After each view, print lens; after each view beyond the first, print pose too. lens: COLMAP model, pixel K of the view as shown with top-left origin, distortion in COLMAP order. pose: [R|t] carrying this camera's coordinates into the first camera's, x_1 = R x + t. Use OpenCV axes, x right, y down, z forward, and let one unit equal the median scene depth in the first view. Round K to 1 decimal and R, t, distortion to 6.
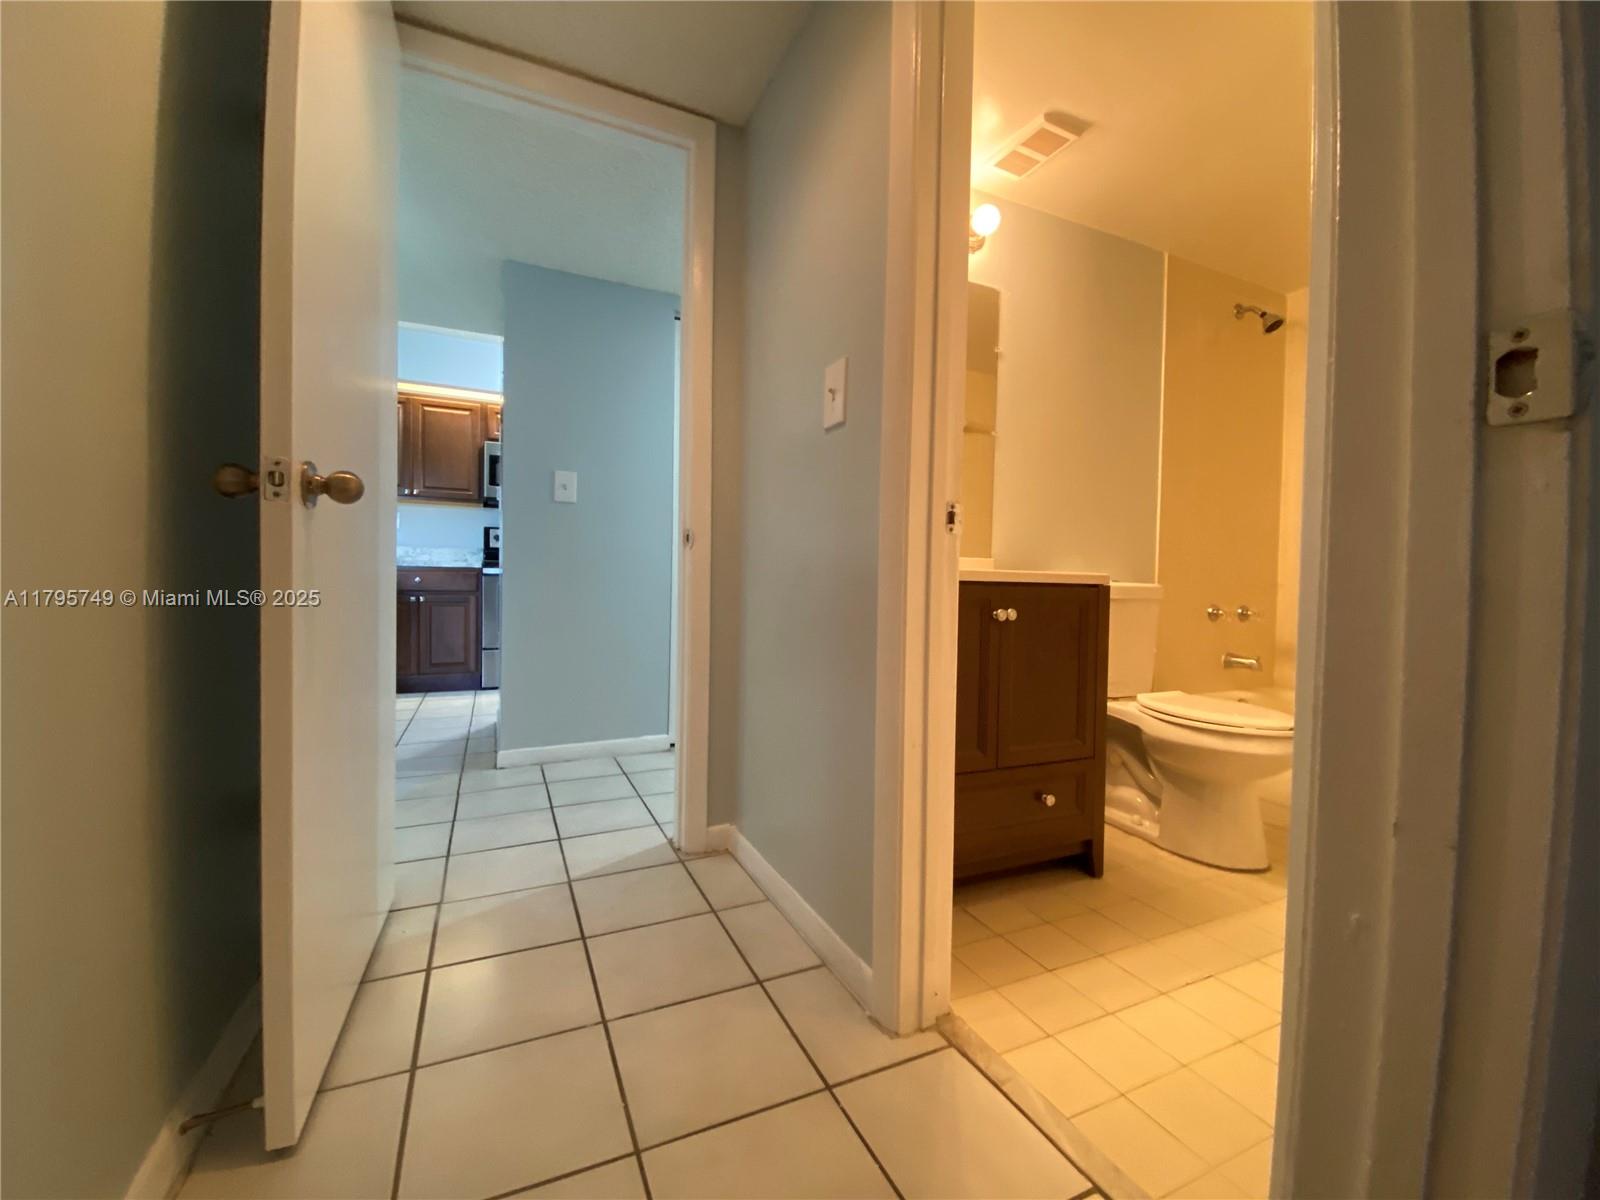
lens RADIAL K [[648.0, 0, 807.7], [0, 648.0, 596.6], [0, 0, 1]] dist [0.022319, -0.019222]
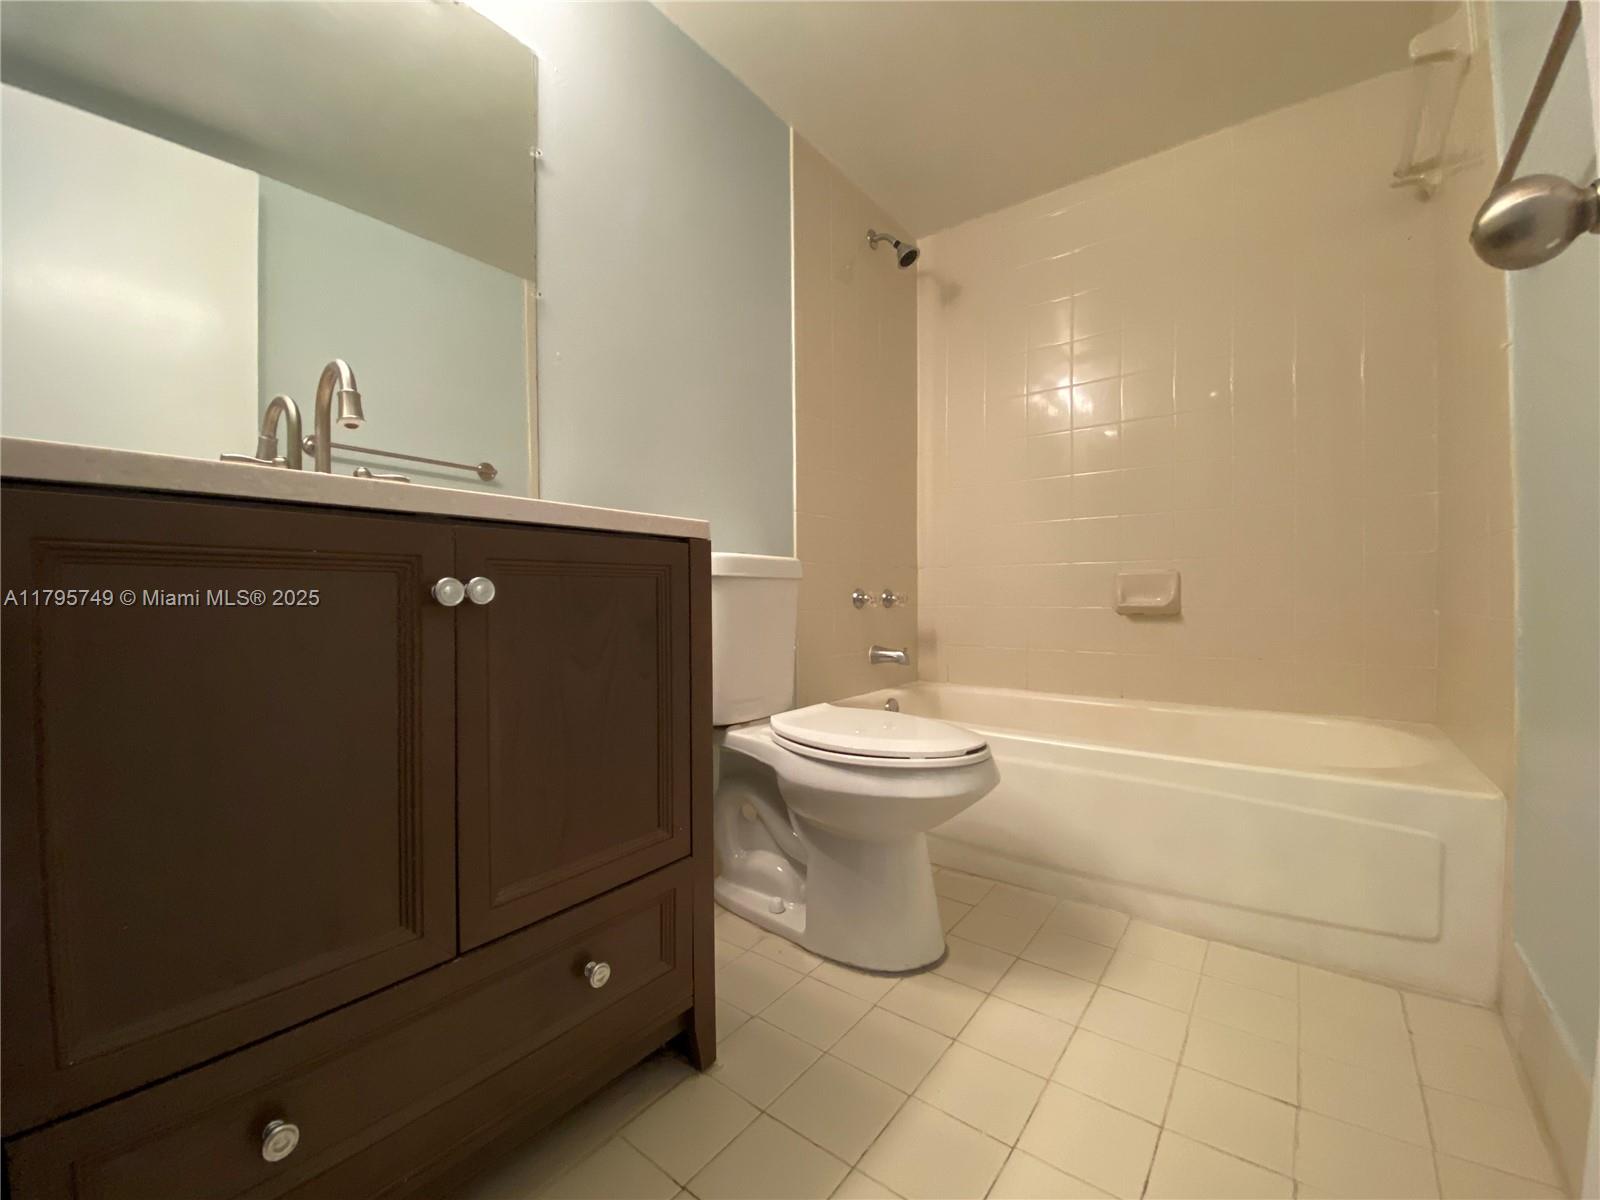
lens RADIAL K [[648.0, 0, 796.4], [0, 648.0, 597.5], [0, 0, 1]] dist [0.022319, -0.019222]
pose [[0.889665, -0.028124, 0.455746, 0.220065], [0.033187, 0.999444, -0.003108, 0.029326], [-0.455405, 0.017890, 0.890104, 0.377134]]
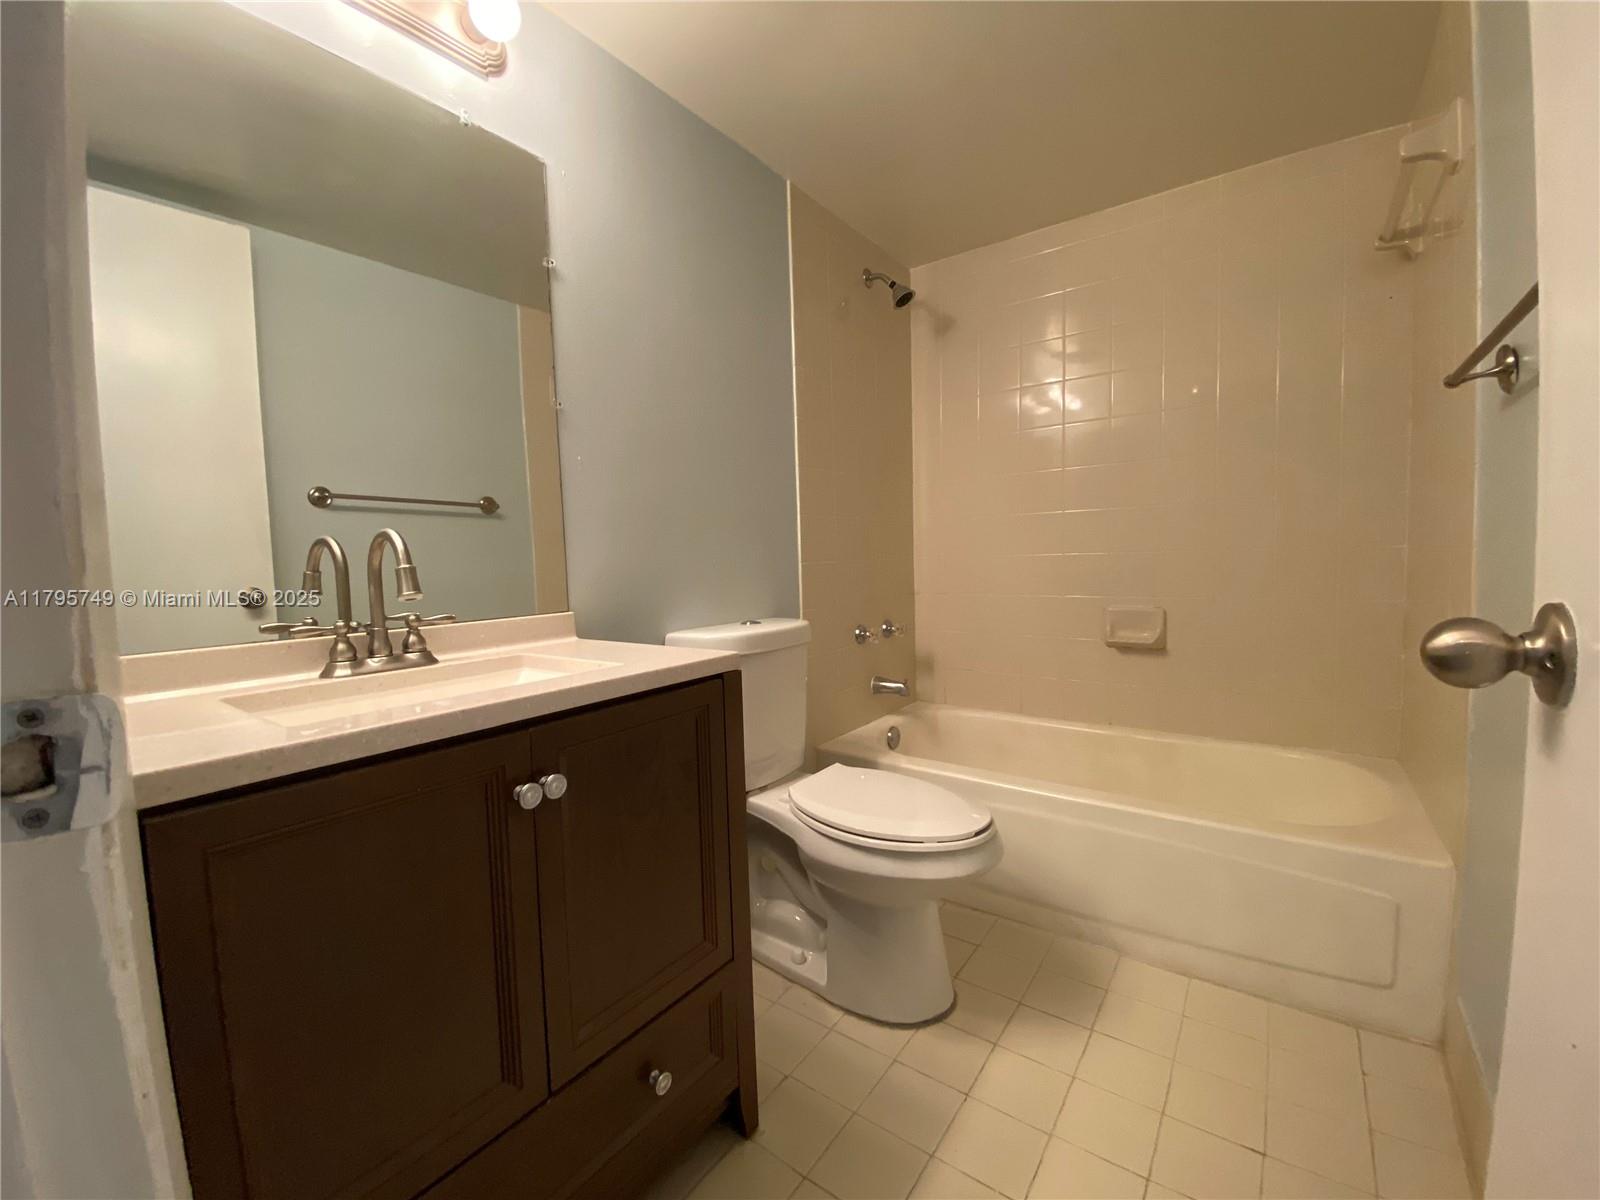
lens RADIAL K [[648.0, 0, 796.2], [0, 648.0, 600.1], [0, 0, 1]] dist [0.022319, -0.019222]
pose [[0.879212, -0.077885, 0.470021, 0.184906], [0.056505, 0.996631, 0.059450, -0.093876], [-0.473068, -0.025711, 0.880651, 0.356913]]
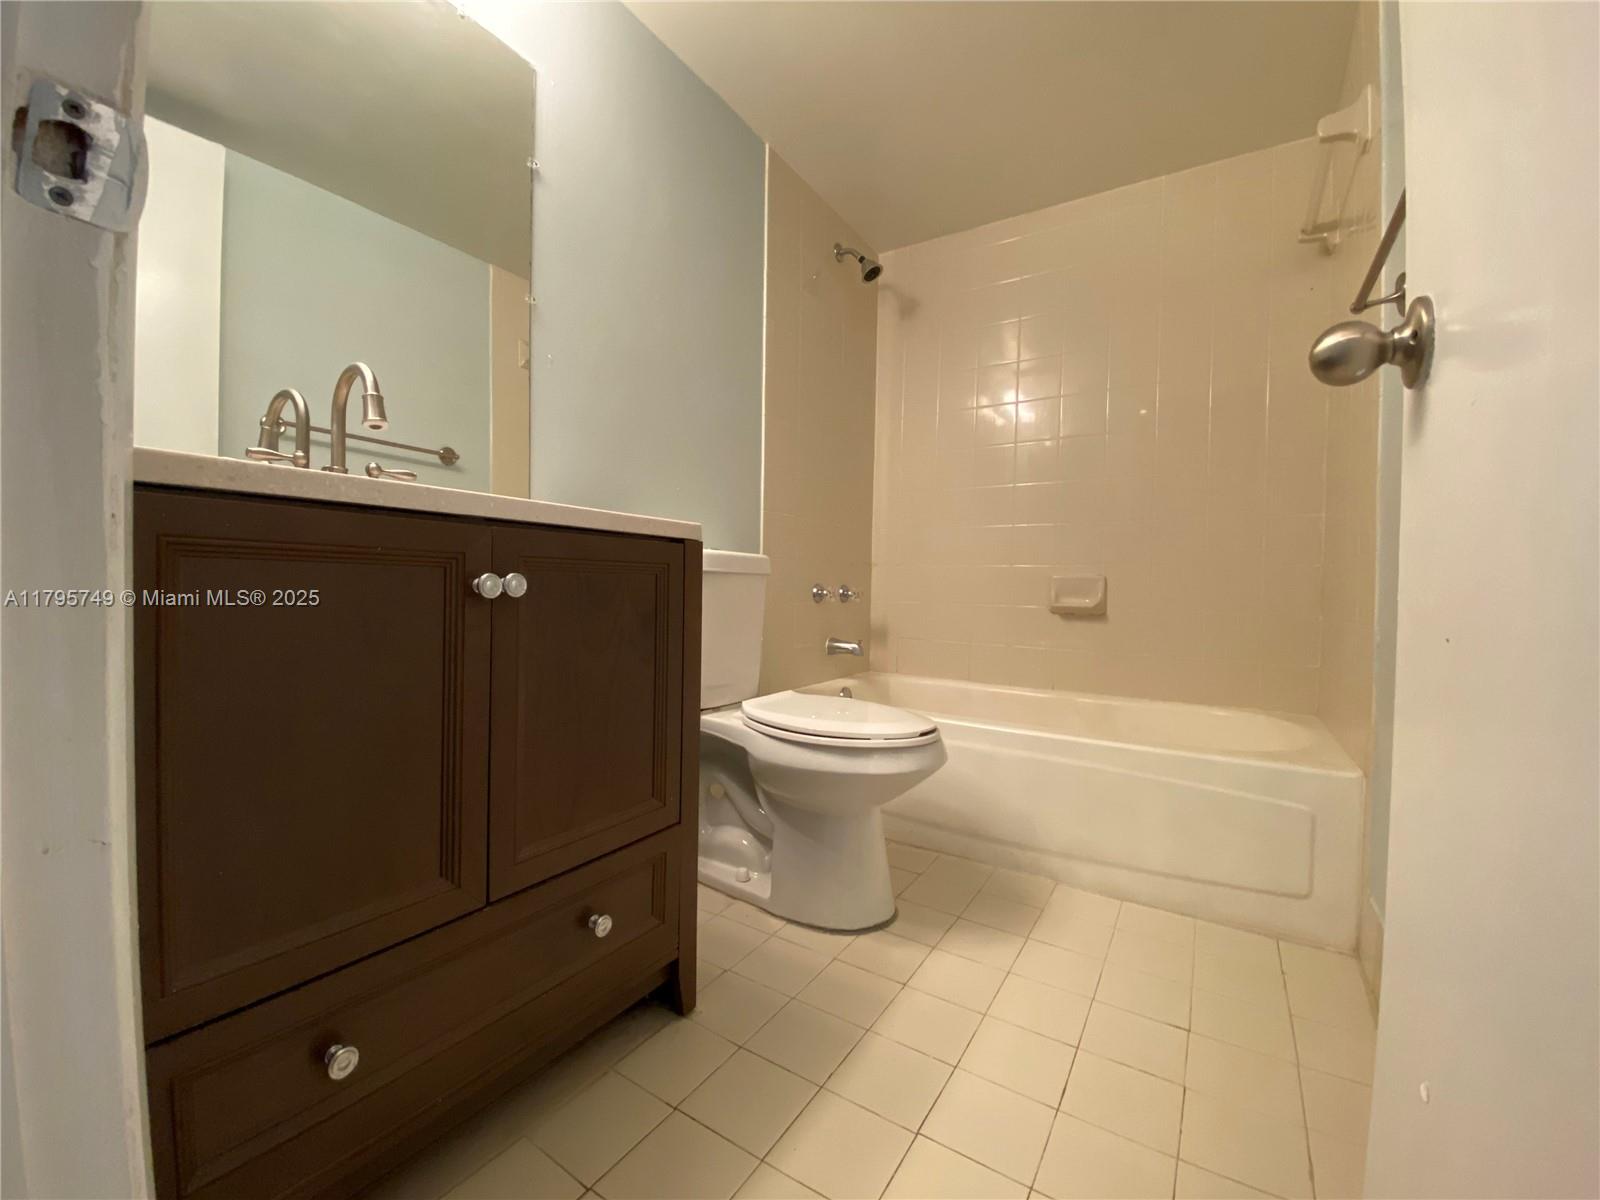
lens RADIAL K [[648.0, 0, 795.5], [0, 648.0, 596.2], [0, 0, 1]] dist [0.022319, -0.019222]
pose [[0.849157, -0.013347, 0.527972, 0.170252], [0.008445, 0.999896, 0.011696, 0.023330], [-0.528074, -0.005473, 0.849181, 0.342232]]
